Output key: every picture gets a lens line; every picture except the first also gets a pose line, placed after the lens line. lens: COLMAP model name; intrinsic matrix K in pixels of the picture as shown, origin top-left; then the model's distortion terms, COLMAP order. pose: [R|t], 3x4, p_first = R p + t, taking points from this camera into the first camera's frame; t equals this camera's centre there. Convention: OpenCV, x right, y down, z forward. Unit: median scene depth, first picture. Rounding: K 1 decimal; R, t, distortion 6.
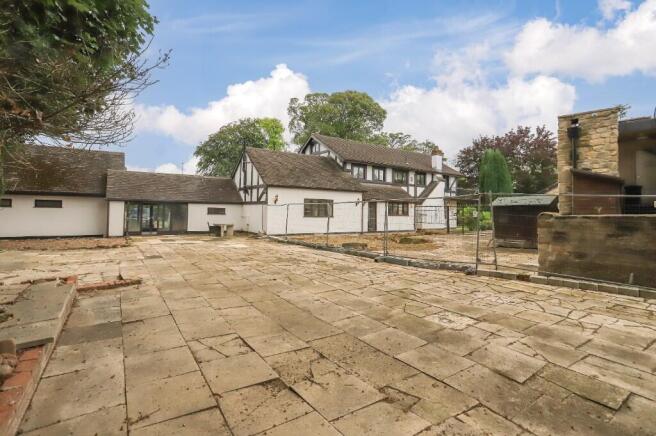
lens RADIAL K [[323.3, 0, 322.8], [0, 323.3, 199.4], [0, 0, 1]] dist [-0.033821, 0.012818]
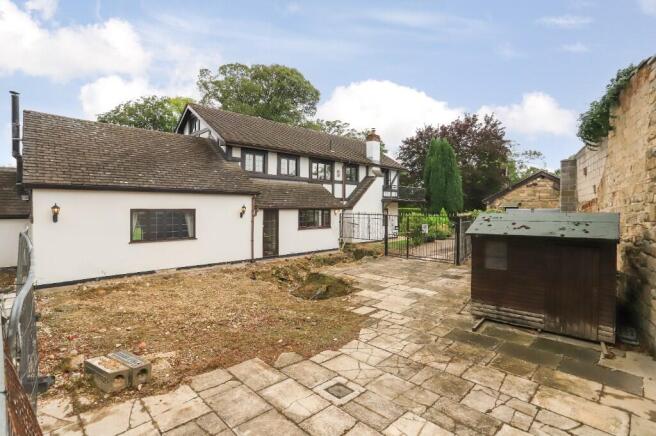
lens RADIAL K [[323.3, 0, 326.4], [0, 323.3, 215.9], [0, 0, 1]] dist [-0.033821, 0.012818]
pose [[0.984207, -0.015722, 0.176322, 0.128450], [0.003218, 0.997473, 0.070978, -0.021182], [-0.176993, -0.069289, 0.981770, 0.313856]]
